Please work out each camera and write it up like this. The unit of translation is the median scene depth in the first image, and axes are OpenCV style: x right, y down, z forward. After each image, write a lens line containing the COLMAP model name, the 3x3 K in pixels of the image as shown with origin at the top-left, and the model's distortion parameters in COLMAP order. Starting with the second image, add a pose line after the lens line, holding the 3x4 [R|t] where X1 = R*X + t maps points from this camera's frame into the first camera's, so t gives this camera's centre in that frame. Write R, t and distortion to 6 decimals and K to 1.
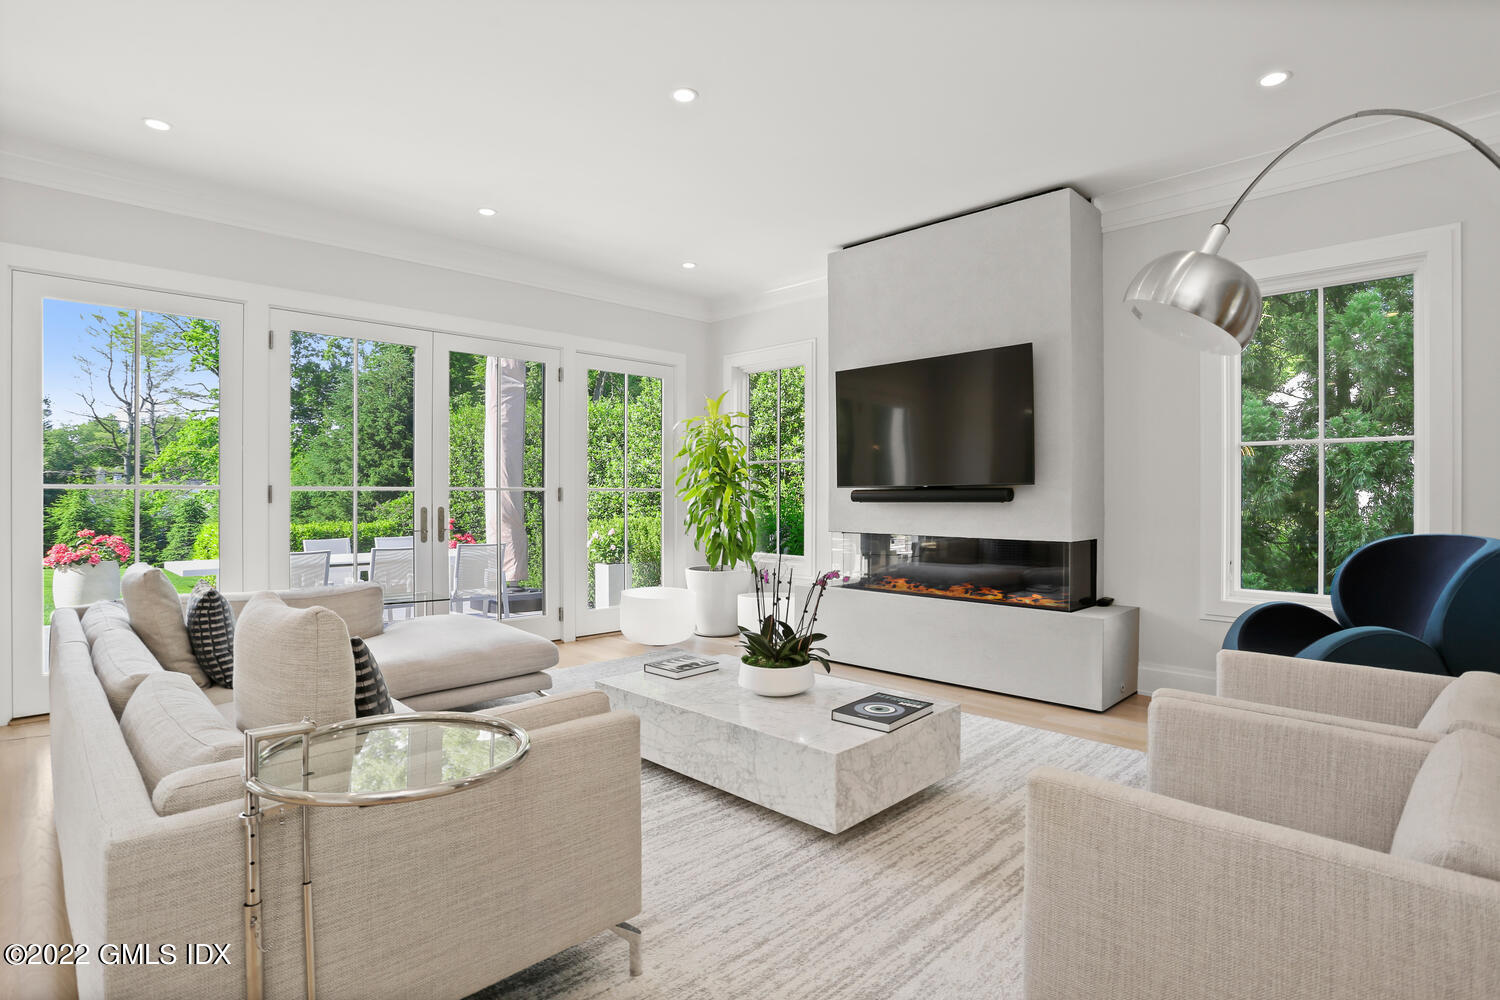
lens RADIAL K [[745.0, 0, 748.4], [0, 745.0, 507.3], [0, 0, 1]] dist [-0.080649, 0.038423]
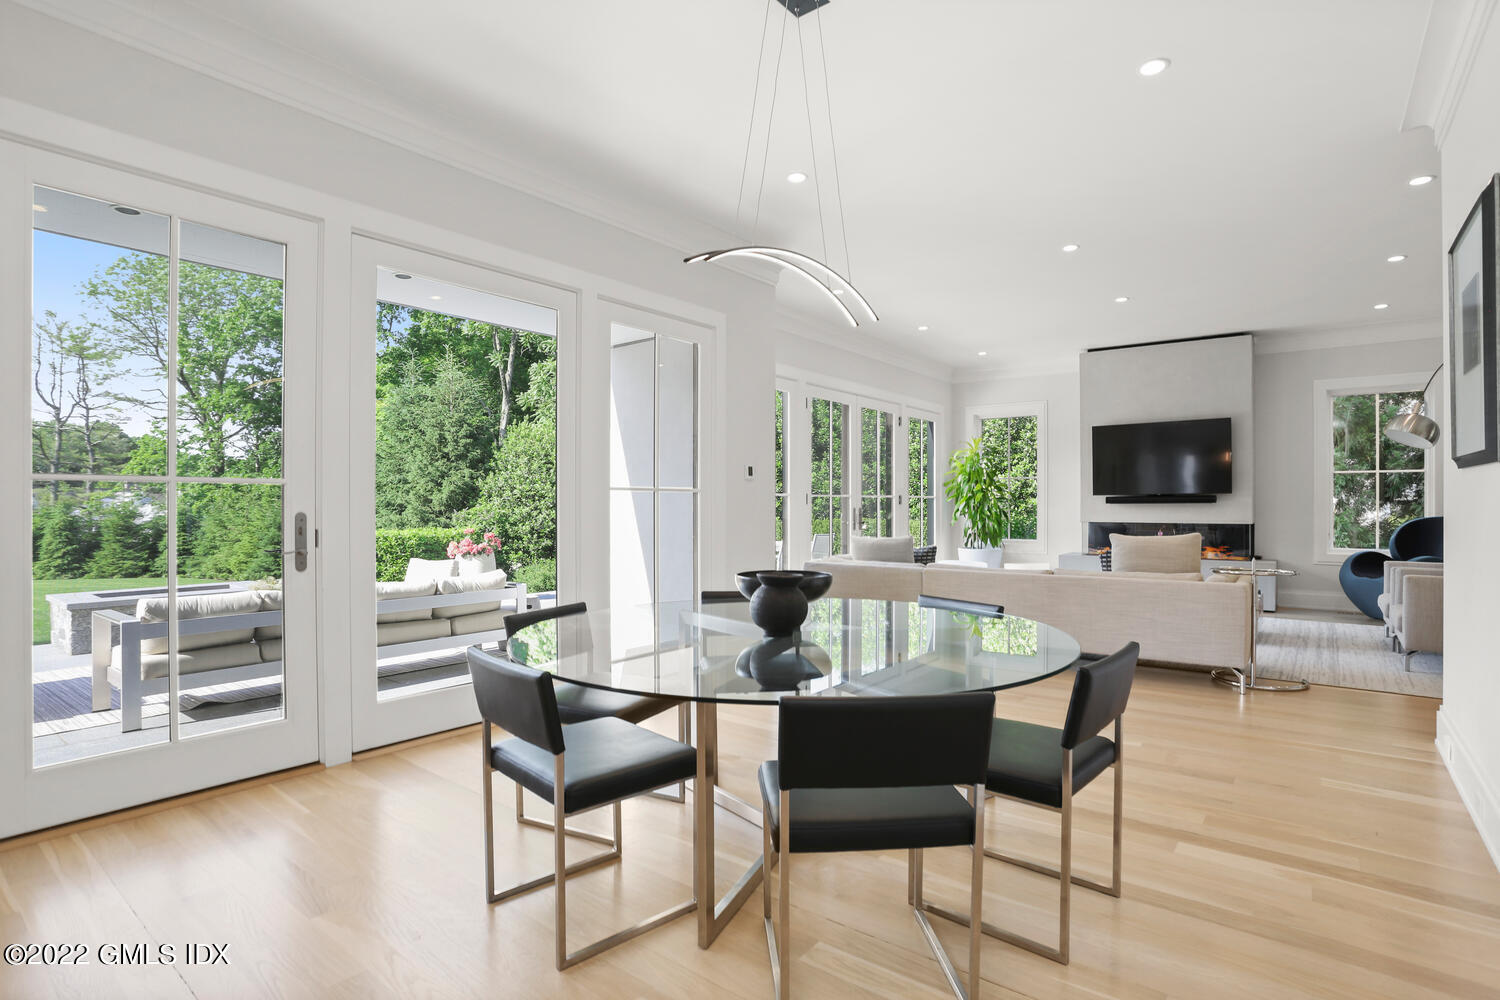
lens RADIAL K [[745.0, 0, 748.4], [0, 745.0, 507.3], [0, 0, 1]] dist [-0.080649, 0.038423]
pose [[0.991878, -0.003026, 0.127156, -0.884964], [0.004556, 0.999921, -0.011741, 0.016758], [-0.127110, 0.012225, 0.991813, -0.555277]]
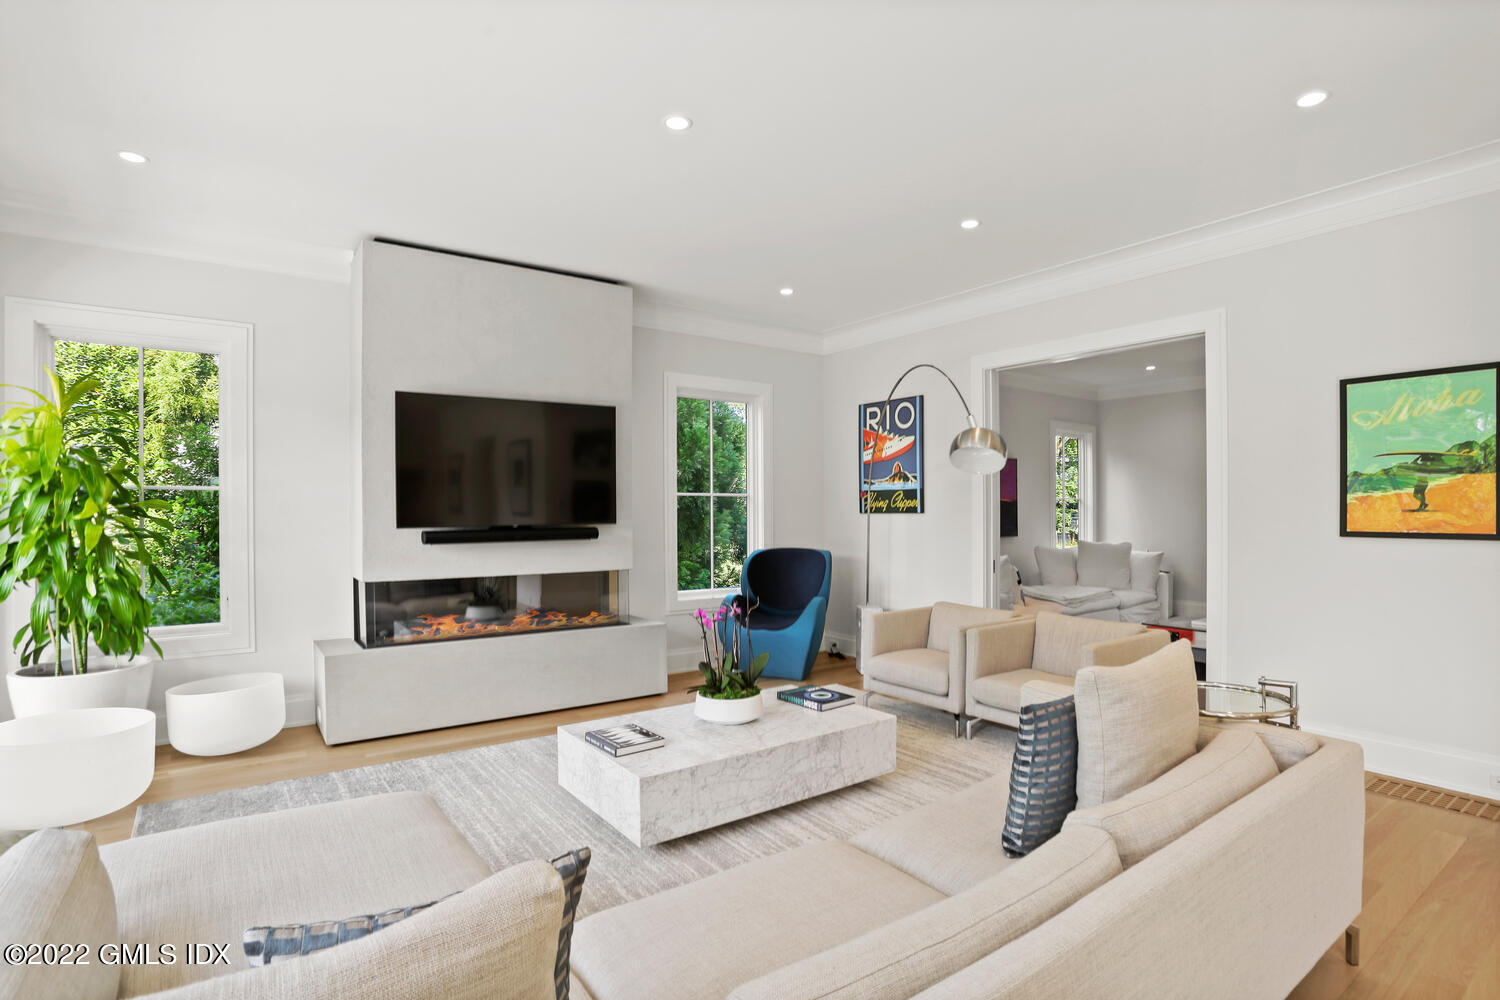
lens RADIAL K [[745.0, 0, 748.4], [0, 745.0, 507.3], [0, 0, 1]] dist [-0.080649, 0.038423]
pose [[0.163310, -0.004875, 0.986563, -0.654261], [0.016542, 0.999861, 0.002203, -0.046599], [-0.986436, 0.015960, 0.163368, 0.482669]]
